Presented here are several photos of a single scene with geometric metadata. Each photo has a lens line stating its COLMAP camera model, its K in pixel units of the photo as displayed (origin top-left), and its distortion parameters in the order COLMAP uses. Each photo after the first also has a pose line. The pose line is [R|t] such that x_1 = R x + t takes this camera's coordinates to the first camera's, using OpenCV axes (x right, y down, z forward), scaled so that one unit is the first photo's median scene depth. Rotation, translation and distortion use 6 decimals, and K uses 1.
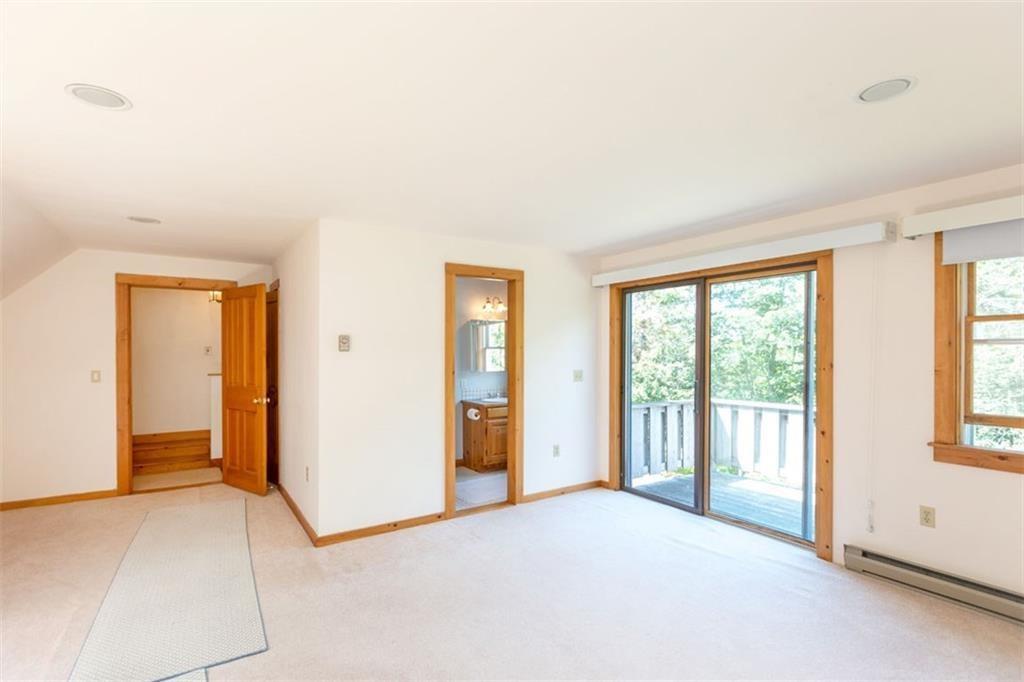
lens RADIAL K [[495.2, 0, 511.6], [0, 495.2, 350.4], [0, 0, 1]] dist [0.019302, -0.000249]
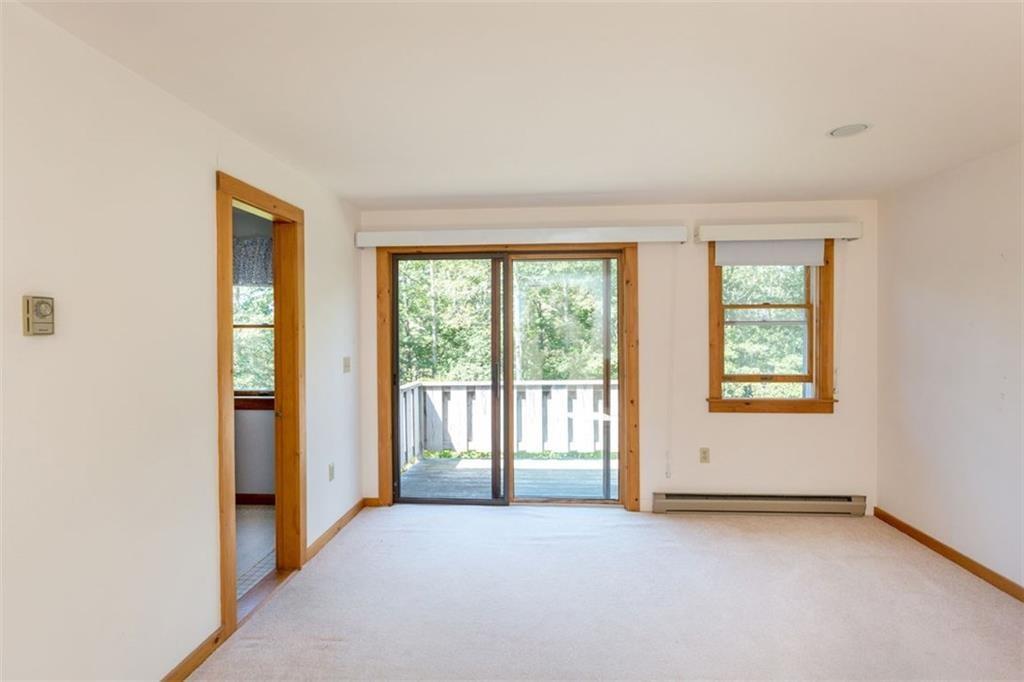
lens RADIAL K [[517.4, 0, 509.5], [0, 517.4, 332.2], [0, 0, 1]] dist [-0.001768, 0.000503]
pose [[0.609656, -0.007208, 0.792633, -0.419575], [0.002985, 0.999972, 0.006798, -0.002977], [-0.792661, -0.001779, 0.609661, 0.430117]]
